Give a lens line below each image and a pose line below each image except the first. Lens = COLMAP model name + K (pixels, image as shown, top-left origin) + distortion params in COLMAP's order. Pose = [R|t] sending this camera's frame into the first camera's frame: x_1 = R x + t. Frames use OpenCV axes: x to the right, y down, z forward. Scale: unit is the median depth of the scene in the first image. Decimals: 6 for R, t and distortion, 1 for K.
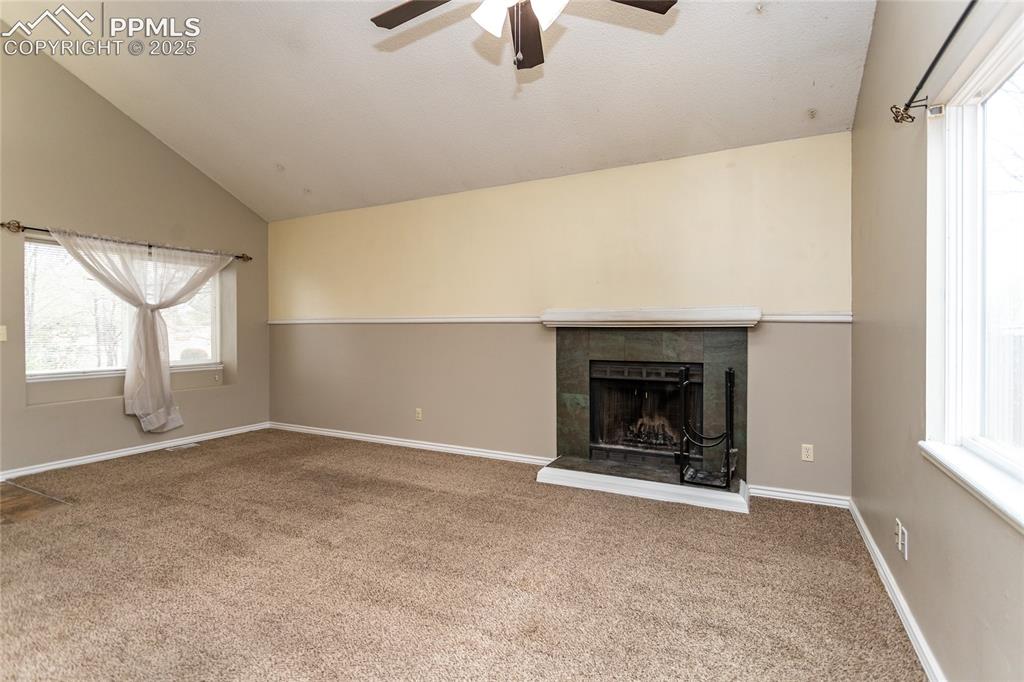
lens RADIAL K [[486.0, 0, 503.9], [0, 486.0, 326.4], [0, 0, 1]] dist [0.000884, 0.000101]
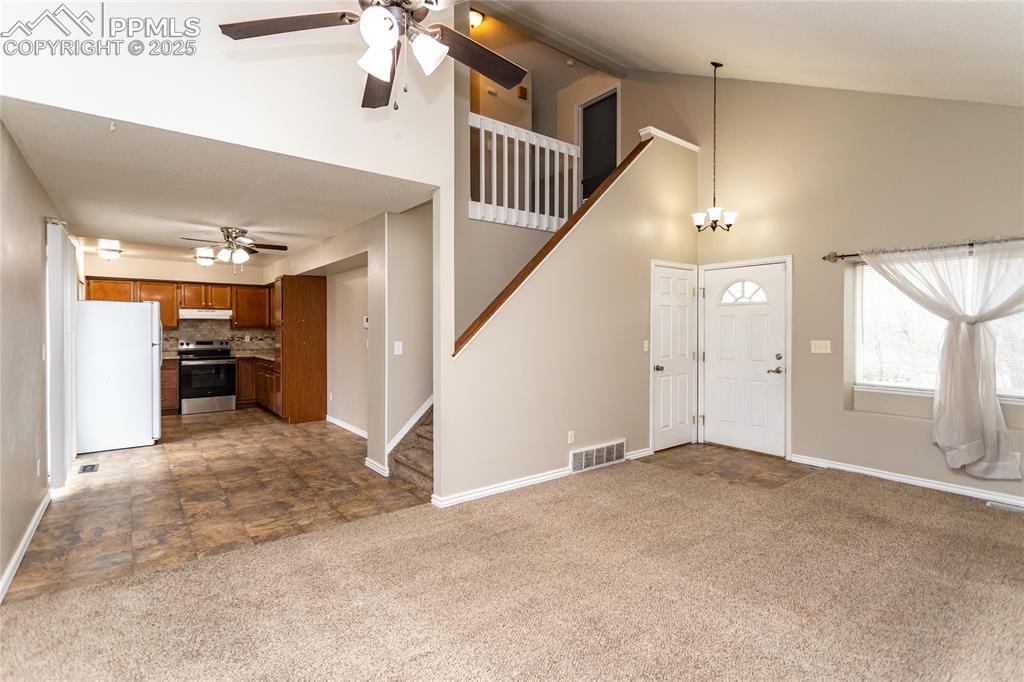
lens RADIAL K [[494.3, 0, 516.6], [0, 494.3, 332.3], [0, 0, 1]] dist [0.004535, 0.002023]
pose [[-0.405659, 0.009874, -0.913971, 0.394682], [0.005277, 0.999950, 0.008460, -0.033926], [0.914009, -0.001391, -0.405691, 0.743132]]
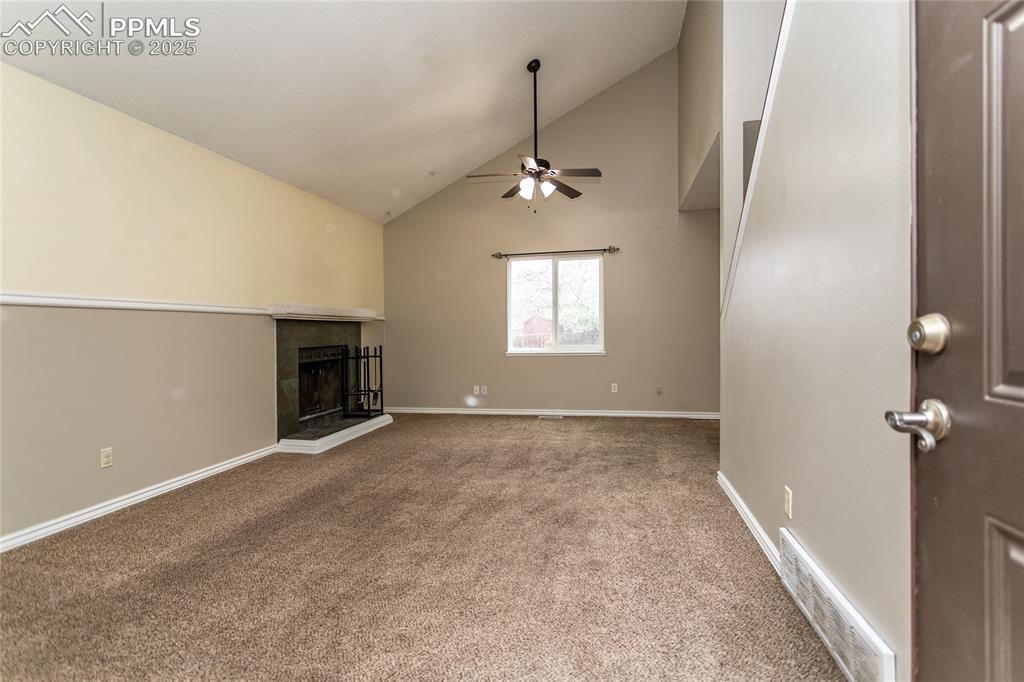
lens RADIAL K [[482.2, 0, 510.5], [0, 482.2, 333.2], [0, 0, 1]] dist [0.002356, 0.000265]
pose [[-0.257166, 0.003567, 0.966361, -1.063282], [0.014691, 0.999892, 0.000218, 0.039300], [-0.966256, 0.014253, -0.257191, 0.790569]]
